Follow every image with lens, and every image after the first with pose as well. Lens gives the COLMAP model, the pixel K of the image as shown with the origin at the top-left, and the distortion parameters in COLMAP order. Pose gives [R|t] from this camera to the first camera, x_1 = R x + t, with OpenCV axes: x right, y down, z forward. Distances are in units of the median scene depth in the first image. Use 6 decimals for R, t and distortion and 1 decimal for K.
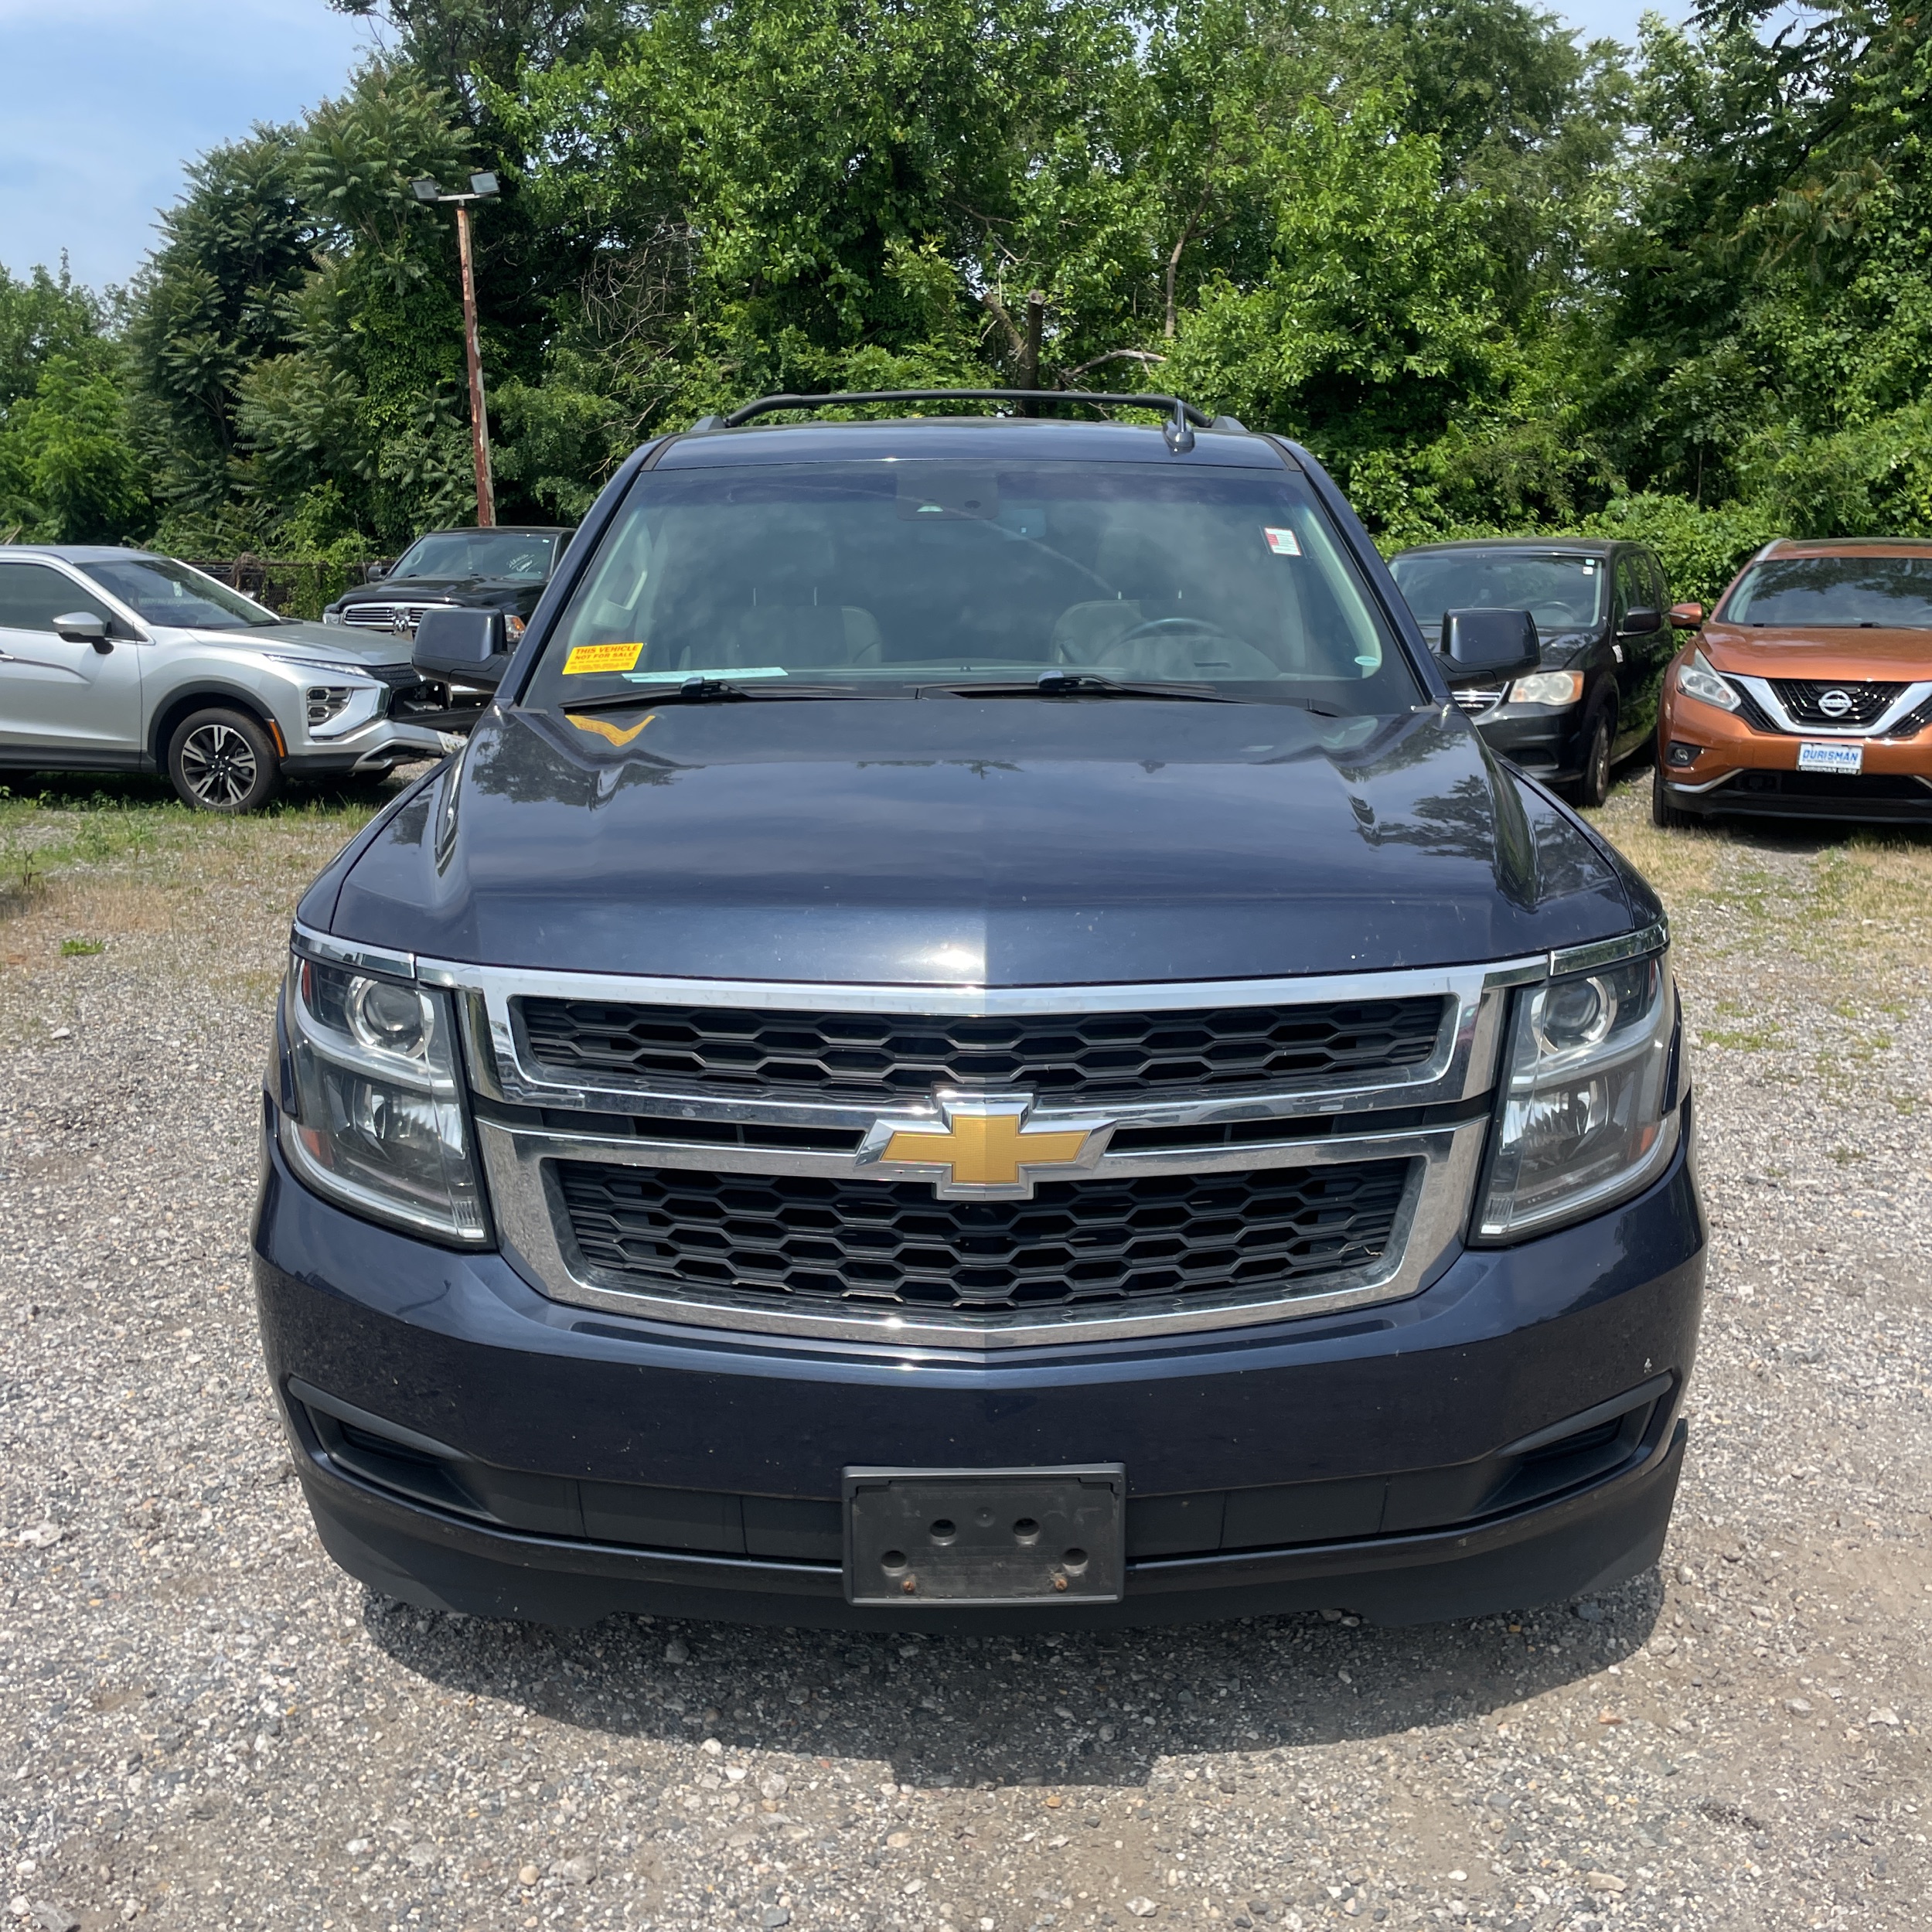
lens RADIAL K [[1967.6, 0, 976.9], [0, 1967.6, 977.4], [0, 0, 1]] dist [0.021838, 0.000000]
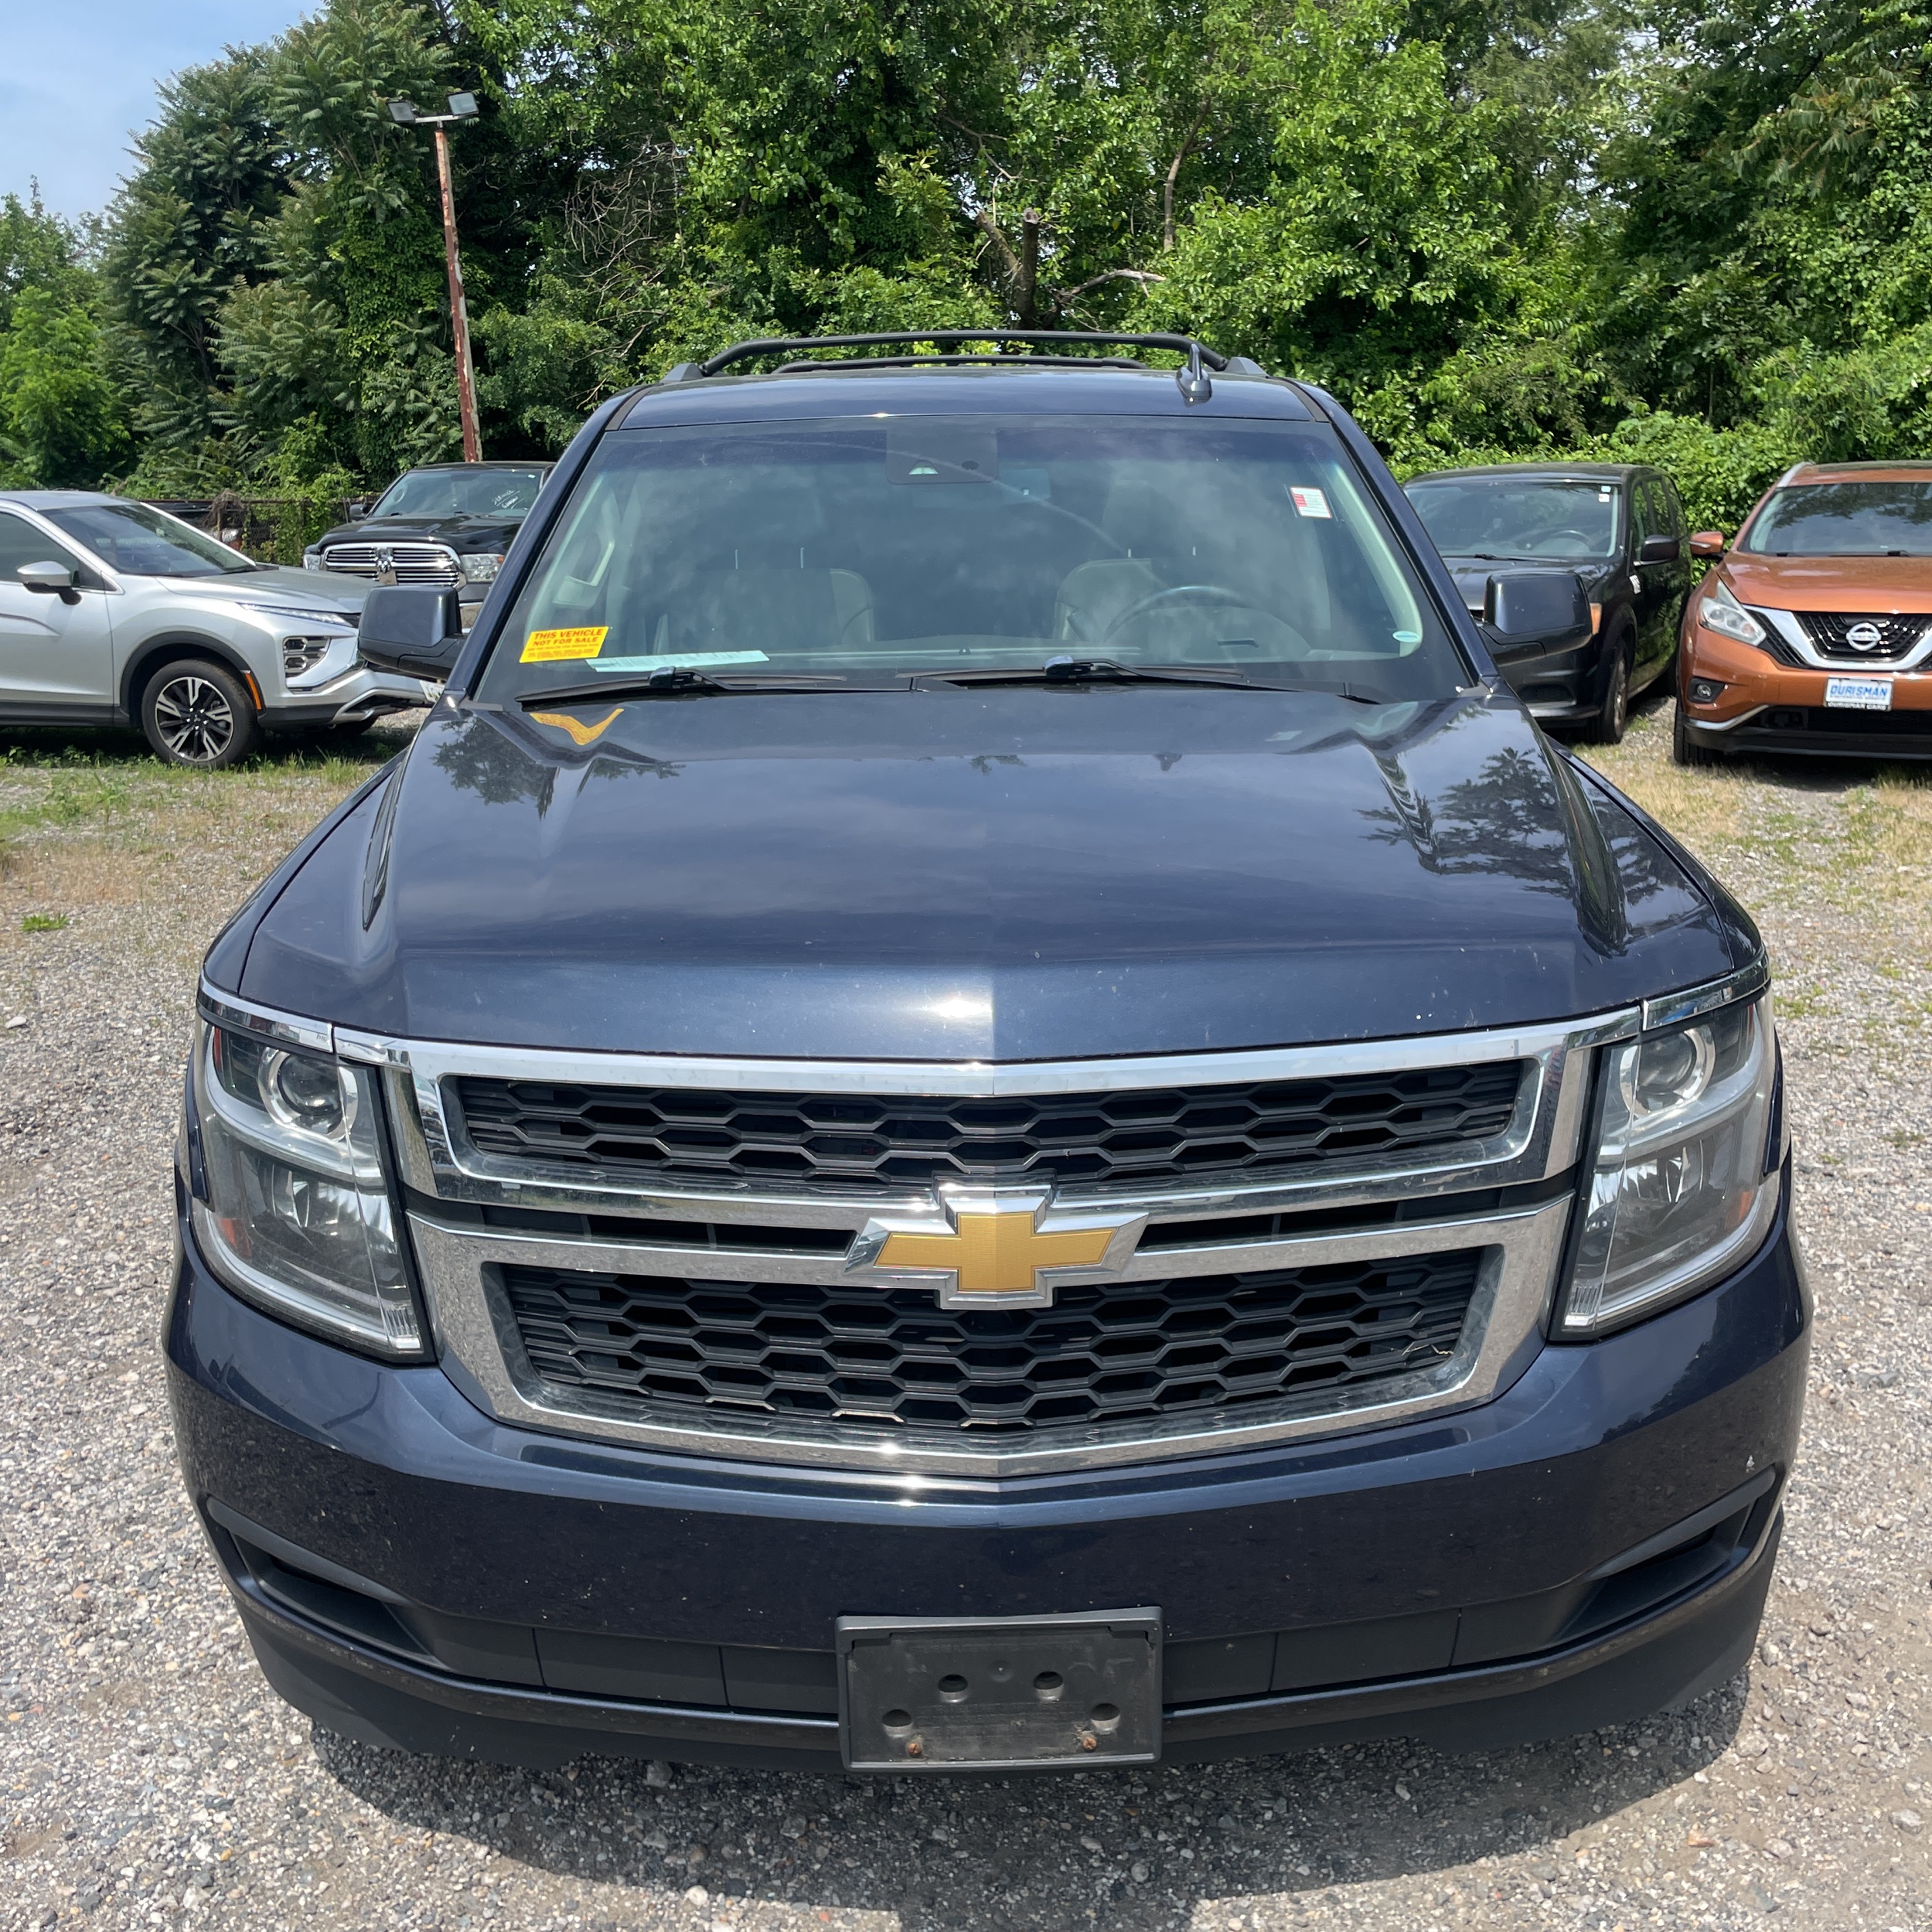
lens RADIAL K [[1967.6, 0, 994.3], [0, 1967.6, 972.6], [0, 0, 1]] dist [0.021838, 0.000000]
pose [[0.999886, -0.013538, 0.006752, -0.000377], [0.013296, 0.999309, 0.034708, -0.037144], [-0.007218, -0.034615, 0.999375, 0.081826]]
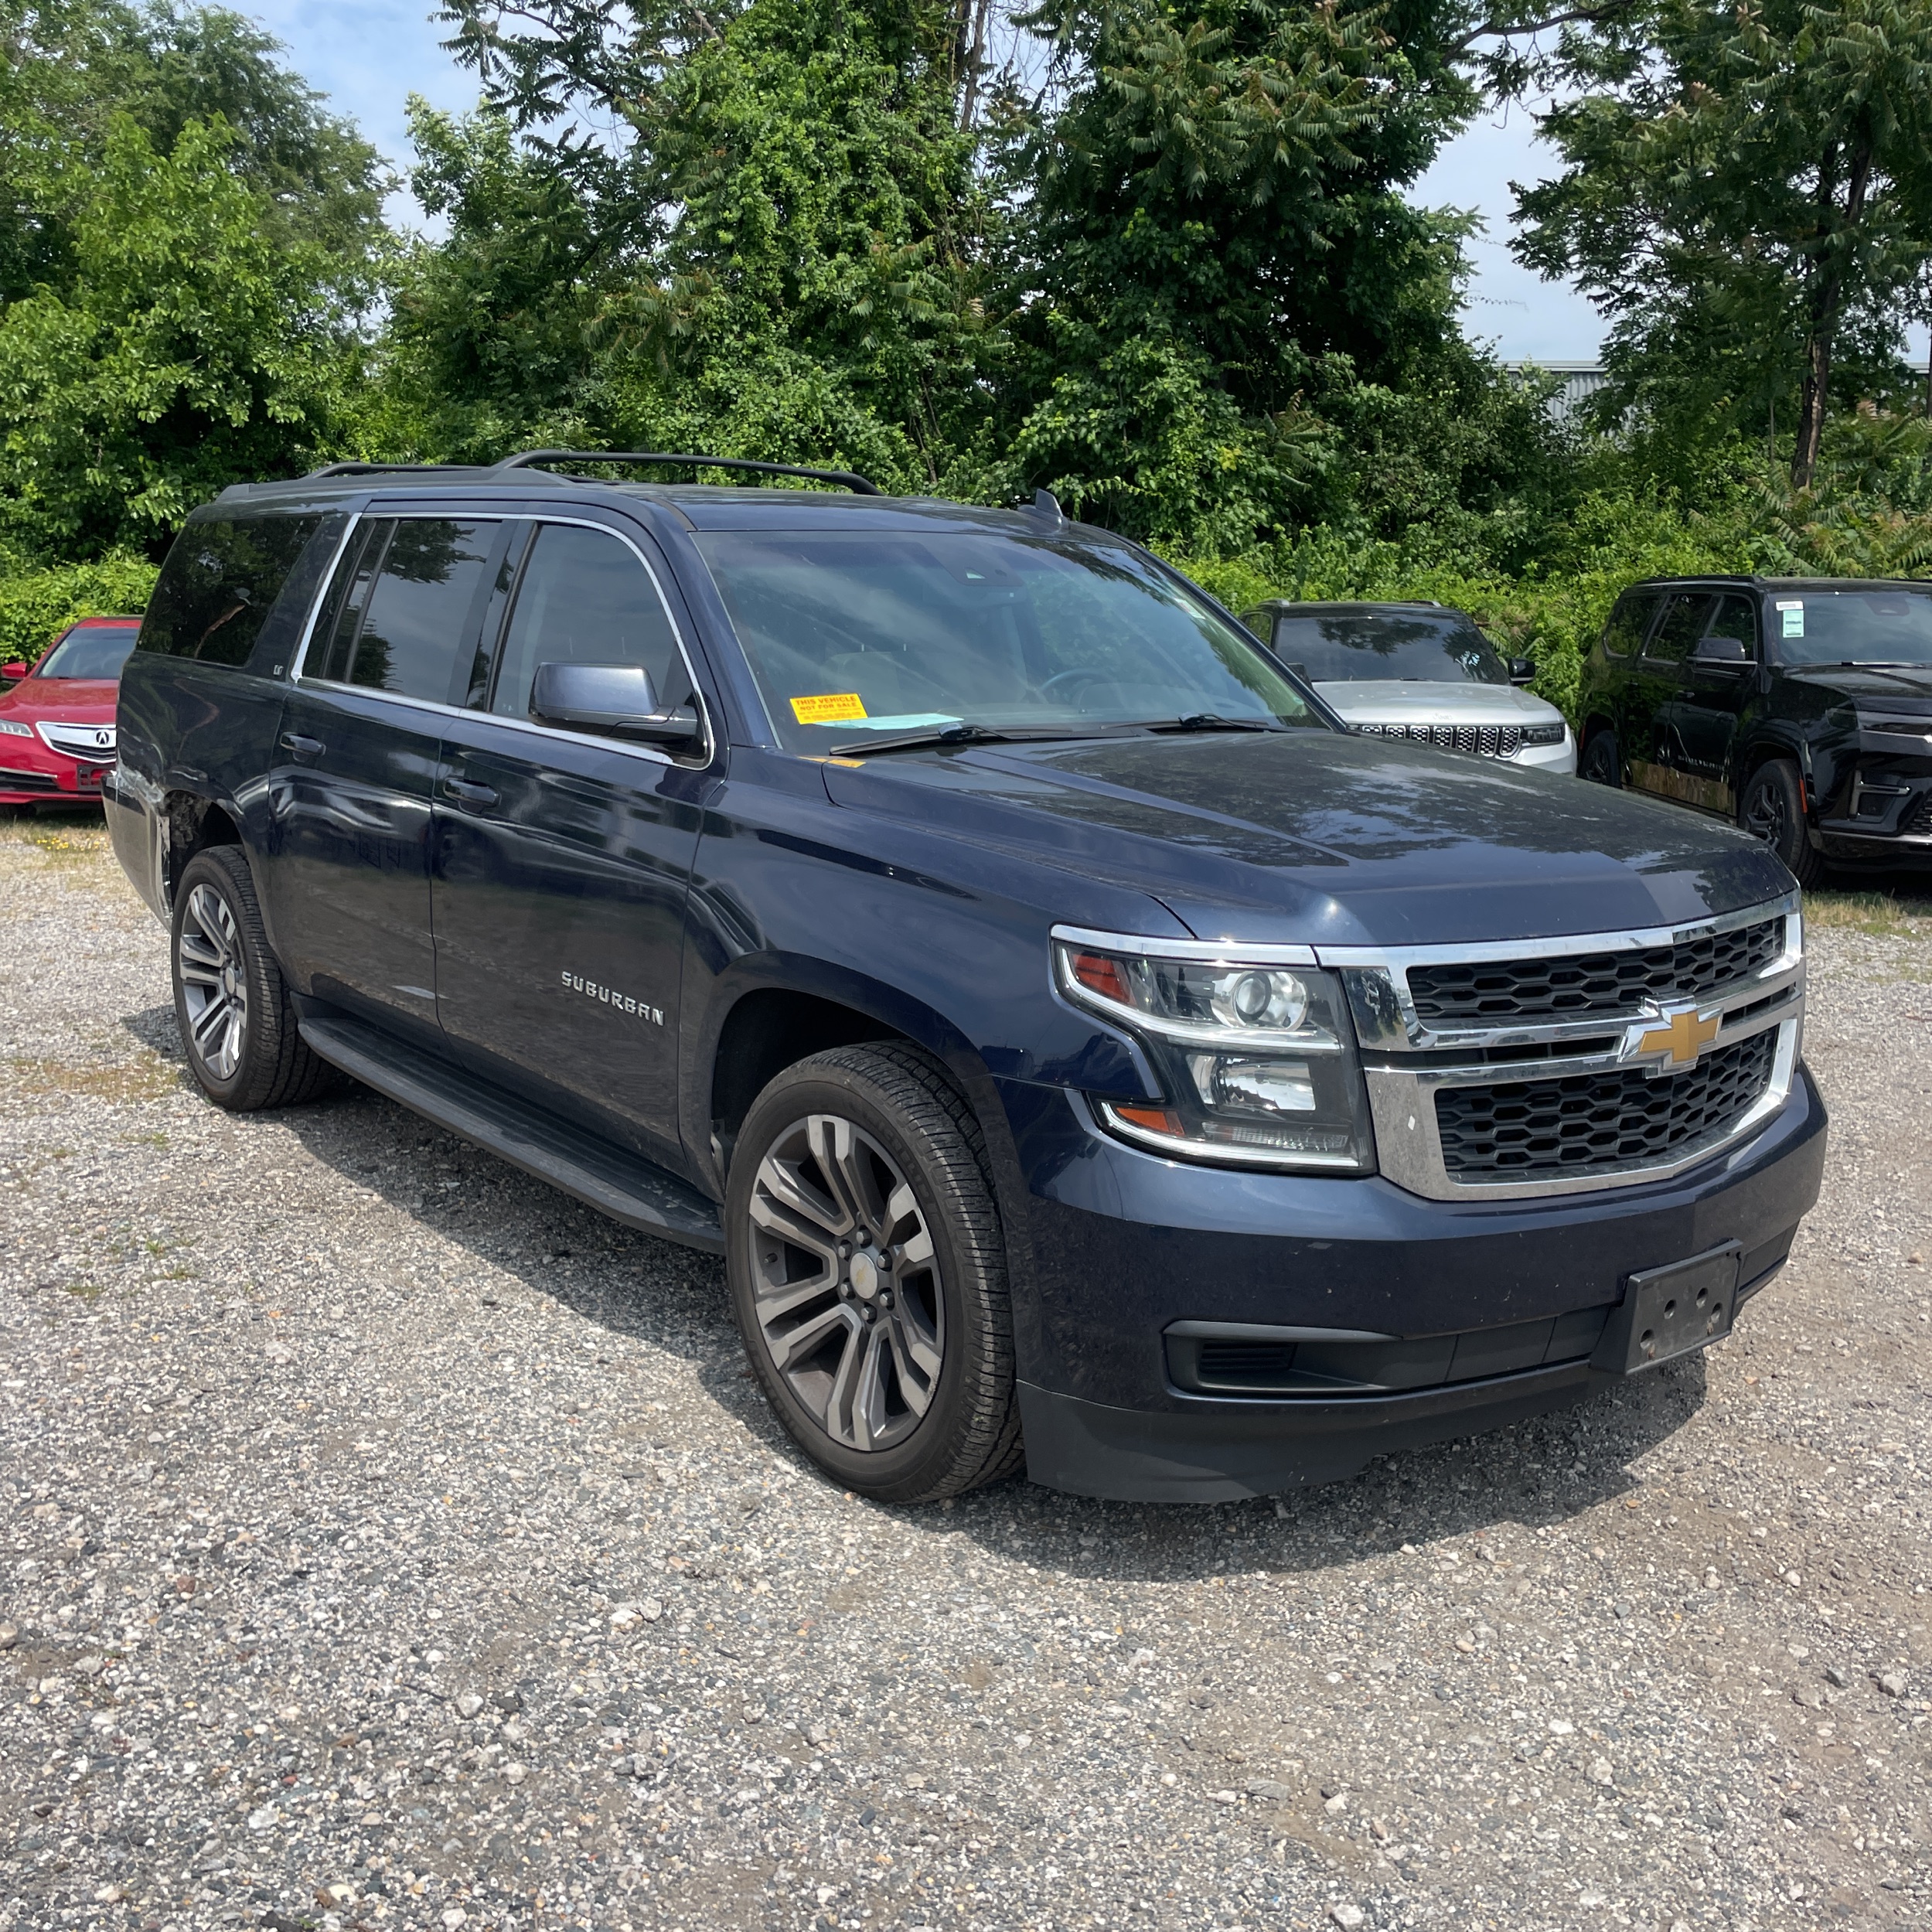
lens RADIAL K [[1967.6, 0, 990.5], [0, 1967.6, 980.9], [0, 0, 1]] dist [0.021838, 0.000000]
pose [[0.788068, -0.093957, 0.608376, -0.731712], [0.106424, 0.994197, 0.015685, -0.018046], [-0.606319, 0.052385, 0.793494, 0.086523]]
